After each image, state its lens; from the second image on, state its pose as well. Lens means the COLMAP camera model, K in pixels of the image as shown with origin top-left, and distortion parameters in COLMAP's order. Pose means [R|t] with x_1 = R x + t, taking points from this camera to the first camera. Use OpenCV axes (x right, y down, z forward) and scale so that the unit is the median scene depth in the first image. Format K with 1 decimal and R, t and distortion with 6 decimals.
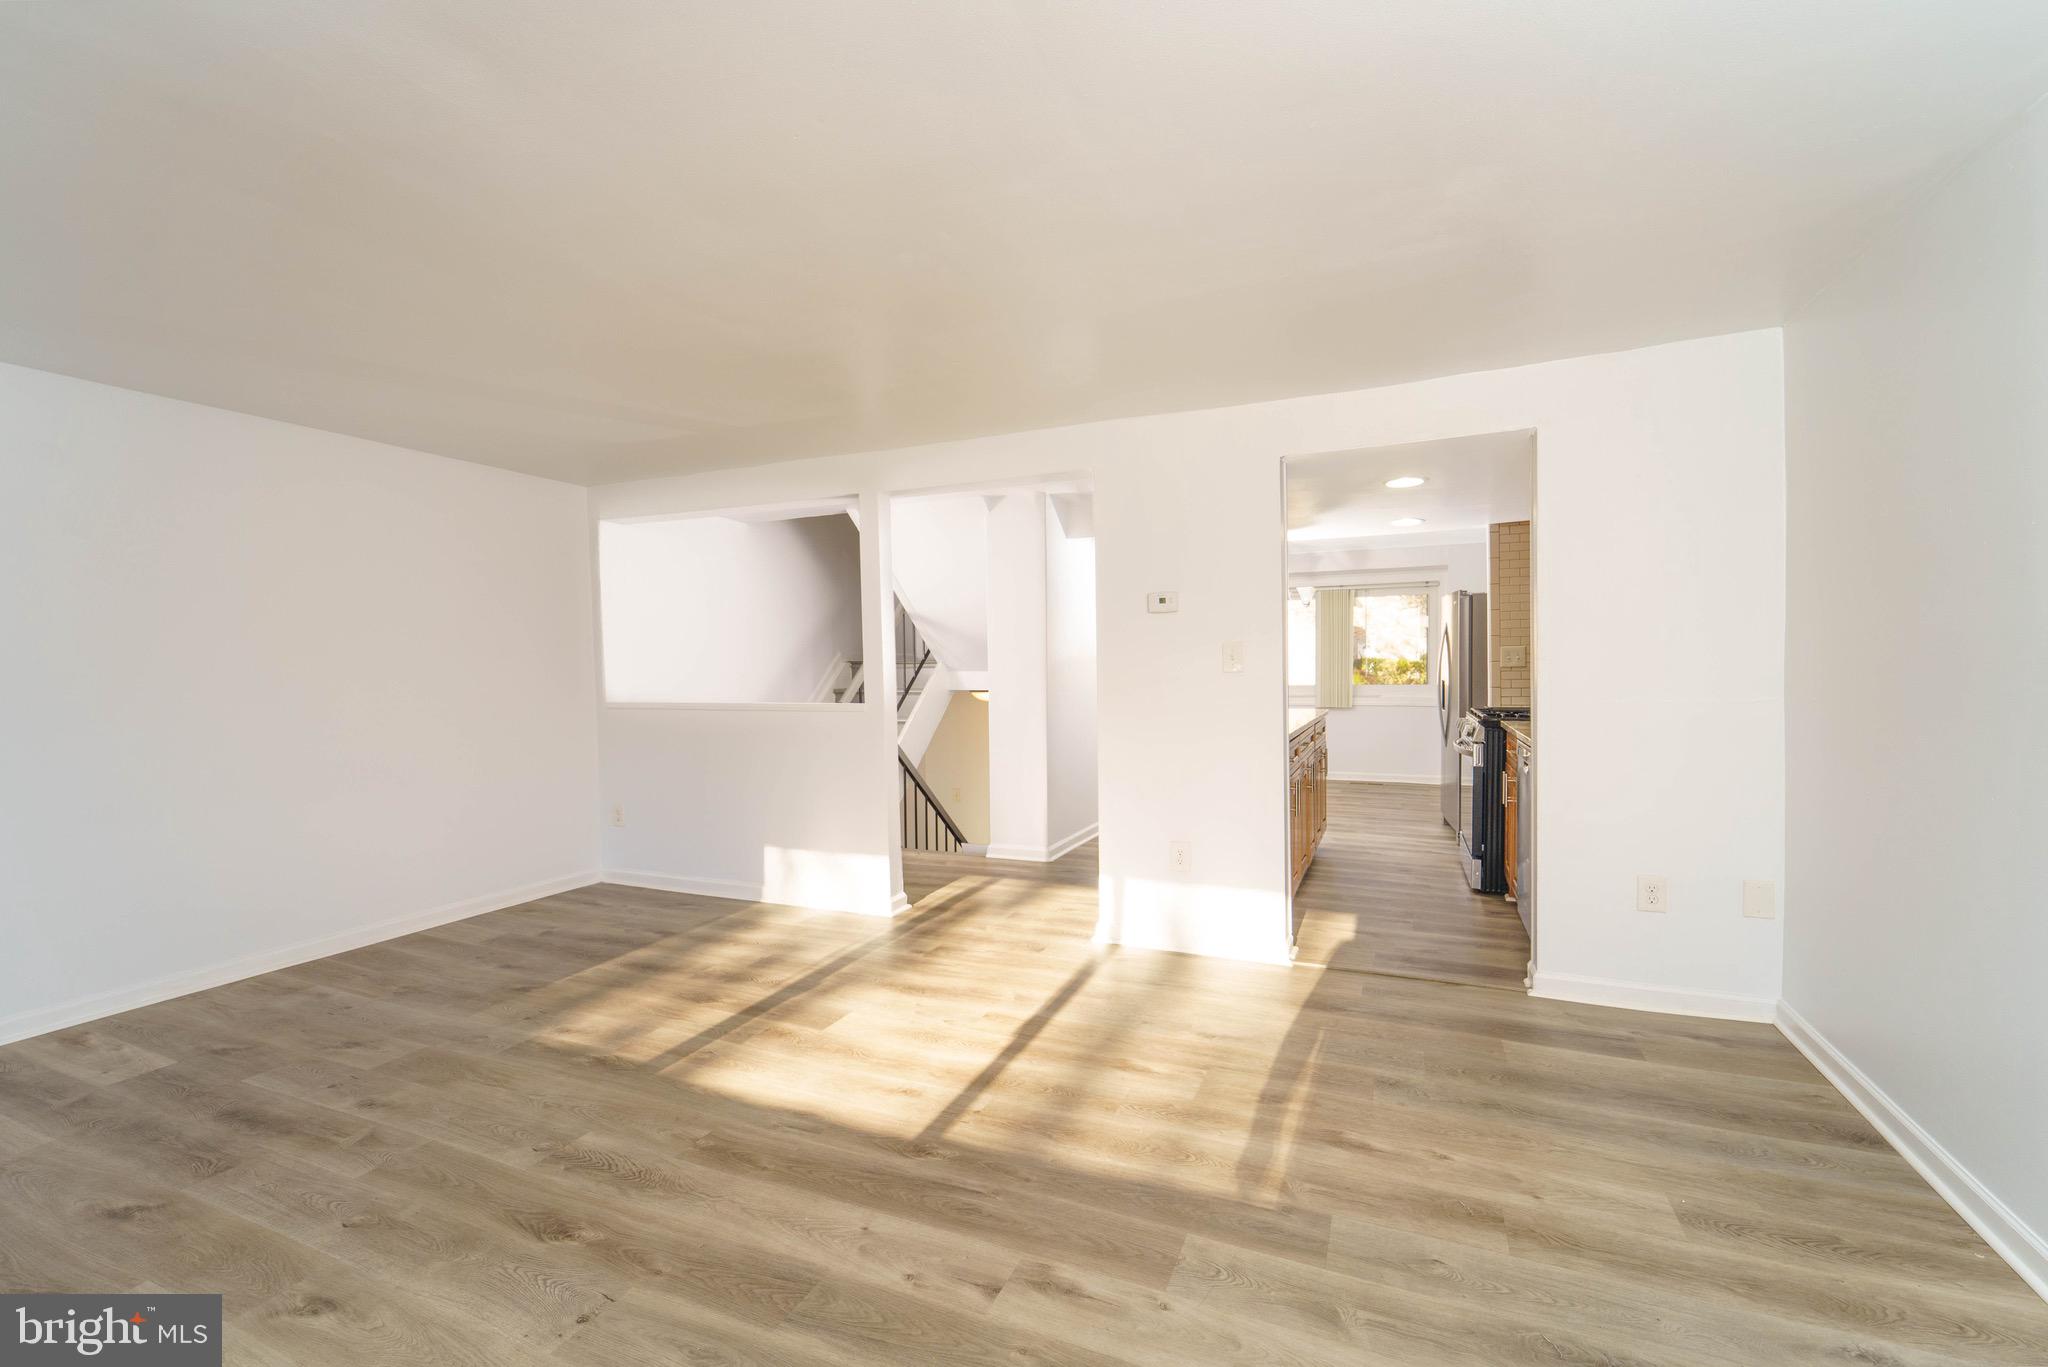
lens RADIAL K [[838.9, 0, 1024.0], [0, 838.9, 683.5], [0, 0, 1]] dist [-0.000250, -0.001153]
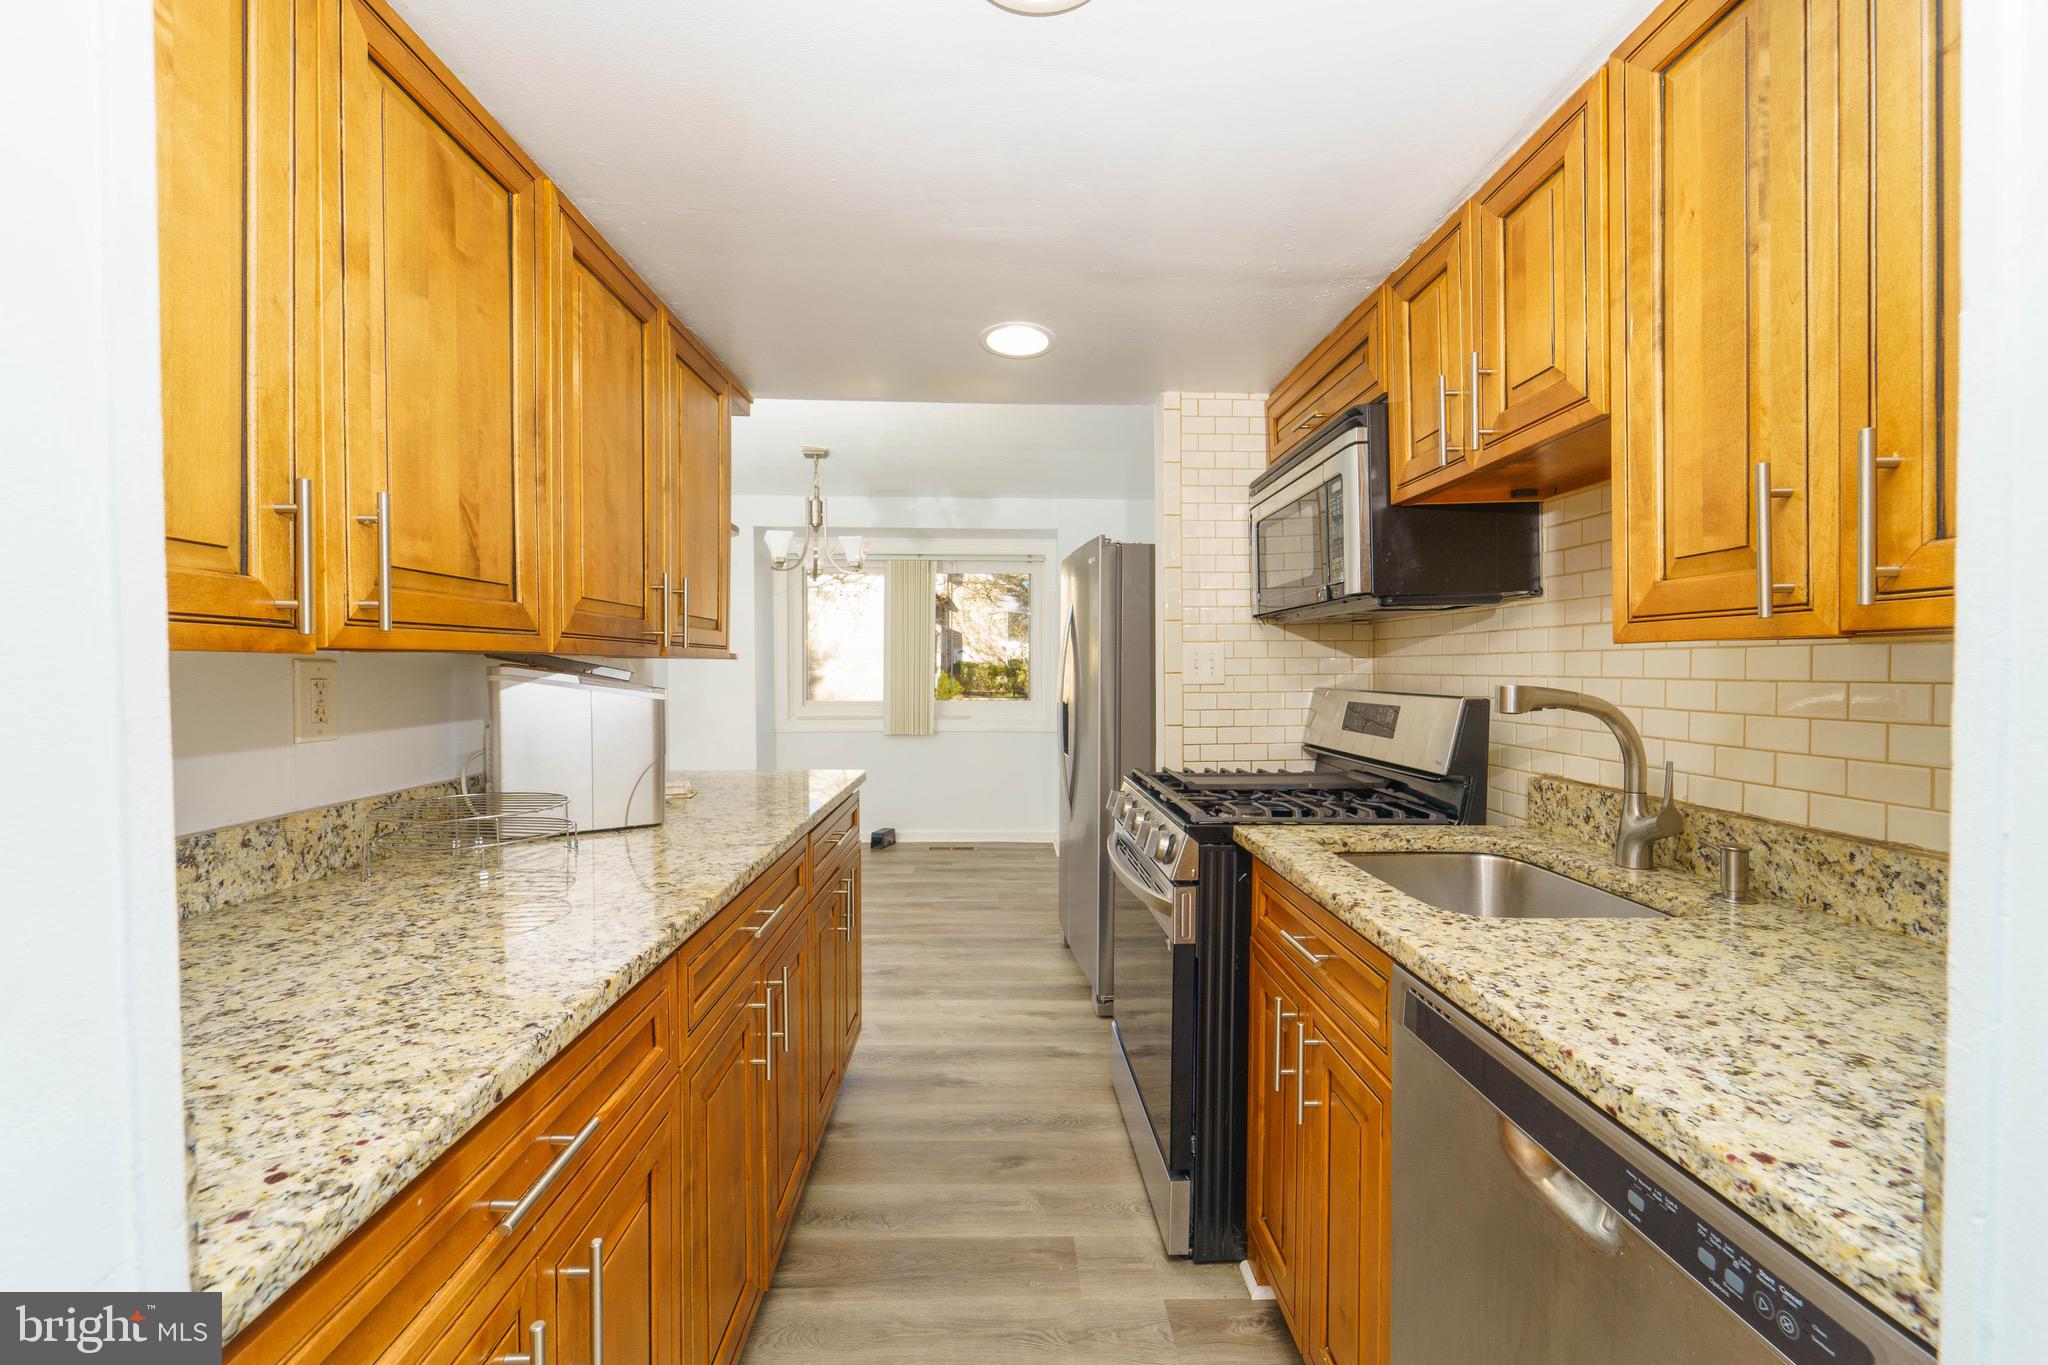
lens RADIAL K [[833.1, 0, 1024.0], [0, 833.1, 682.5], [0, 0, 1]] dist [-0.010682, -0.000050]
pose [[0.897011, -0.000643, 0.442007, 0.667540], [0.002241, 0.999993, -0.003093, -0.046039], [-0.442002, 0.003765, 0.897006, 1.504566]]
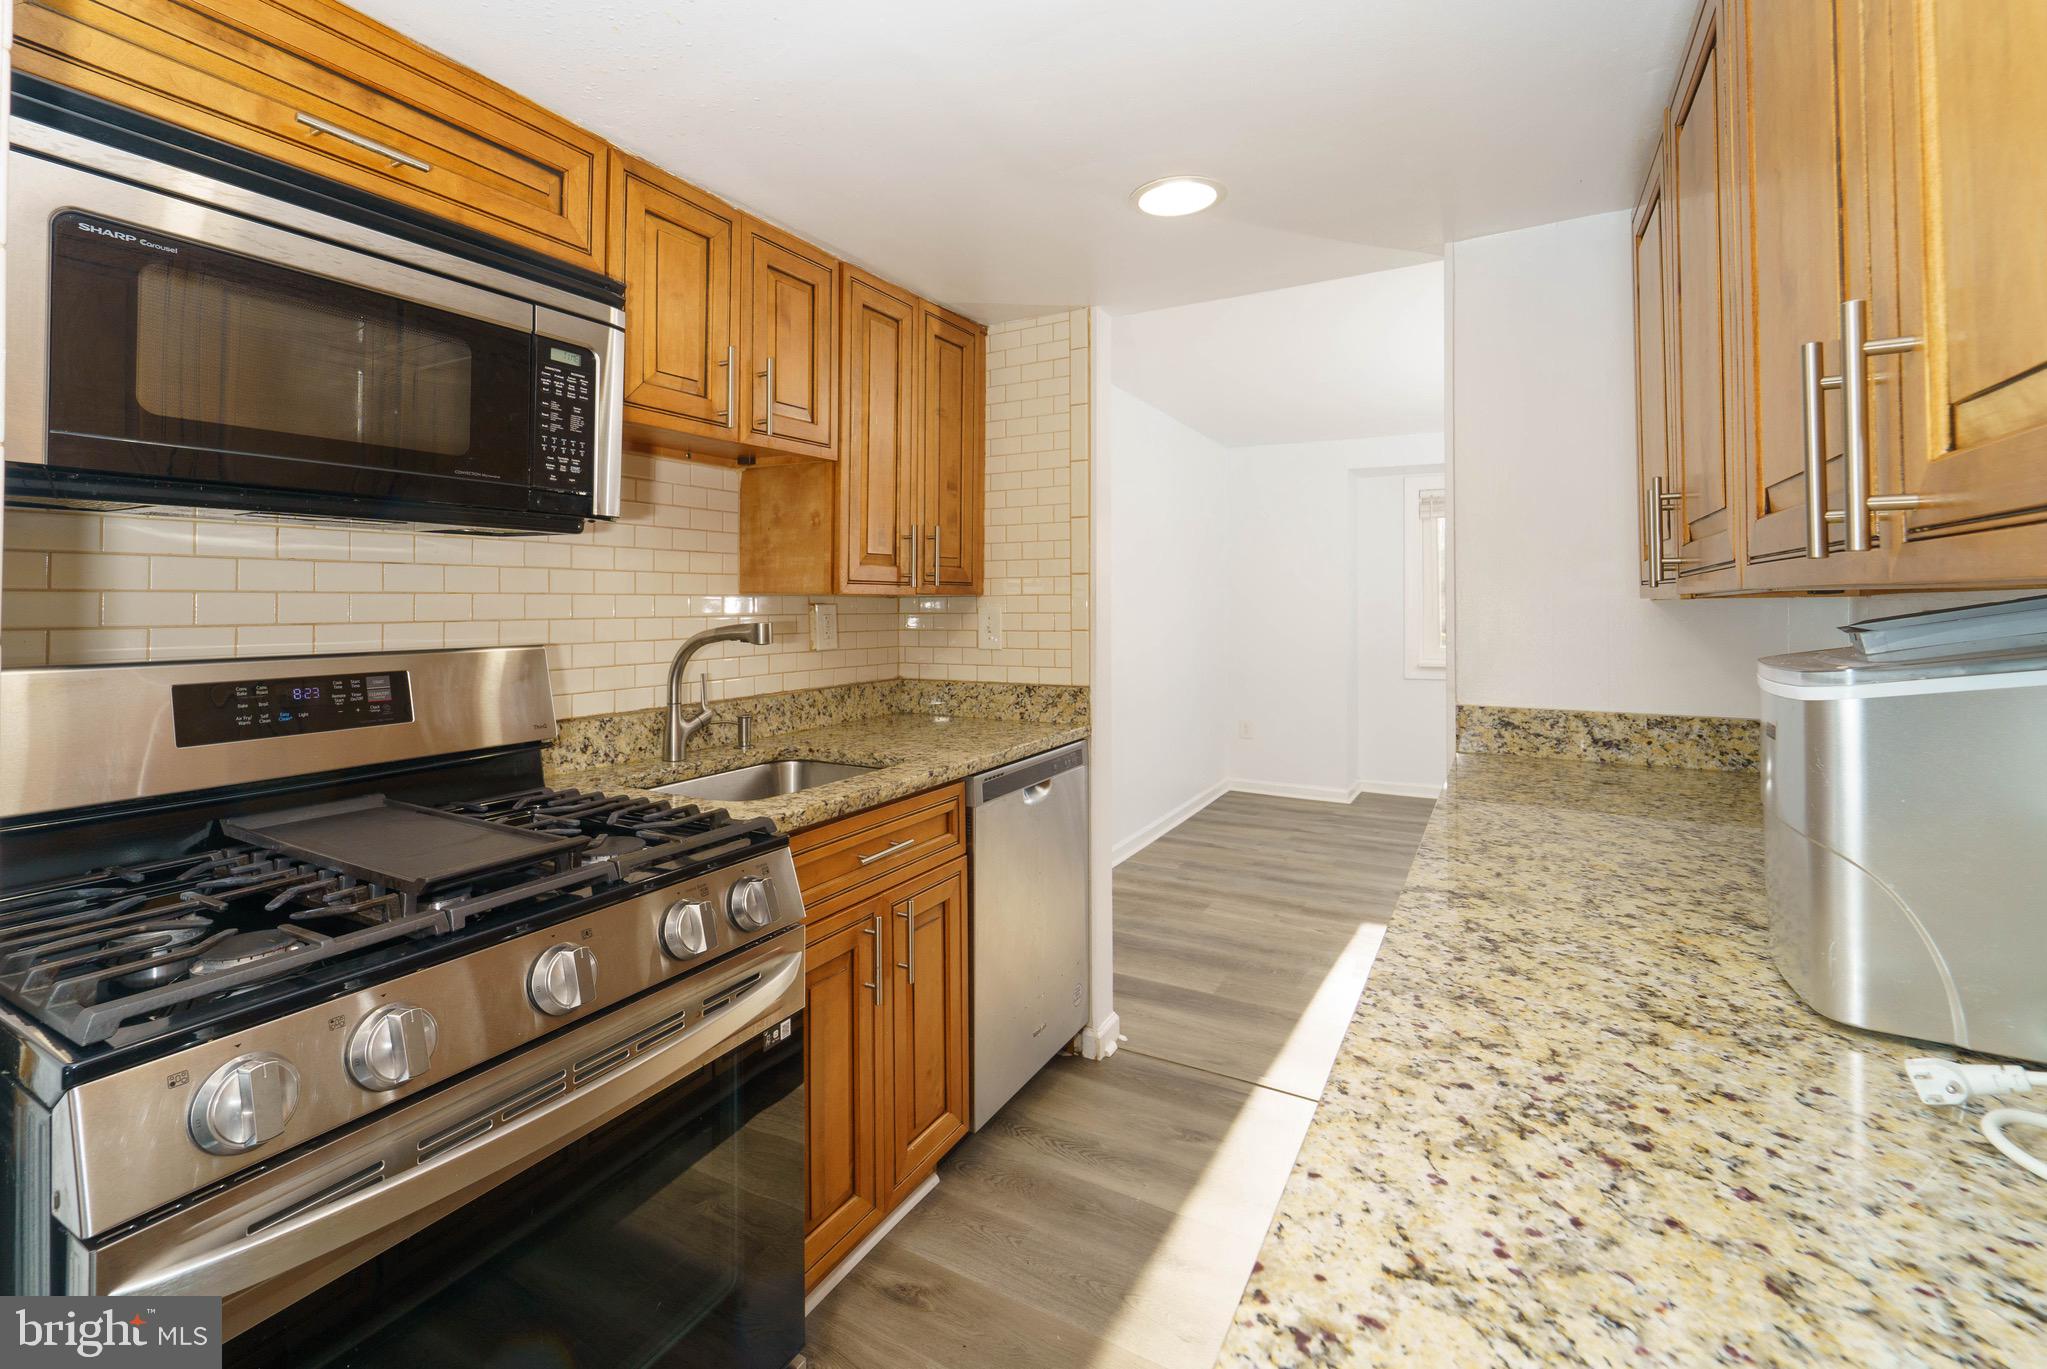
lens RADIAL K [[867.7, 0, 1017.9], [0, 867.7, 579.5], [0, 0, 1]] dist [-0.000051, -0.000082]
pose [[-0.995963, 0.007678, 0.089435, 0.964549], [0.007359, 0.999965, -0.003901, -0.084244], [-0.089462, -0.003227, -0.995985, 2.796317]]
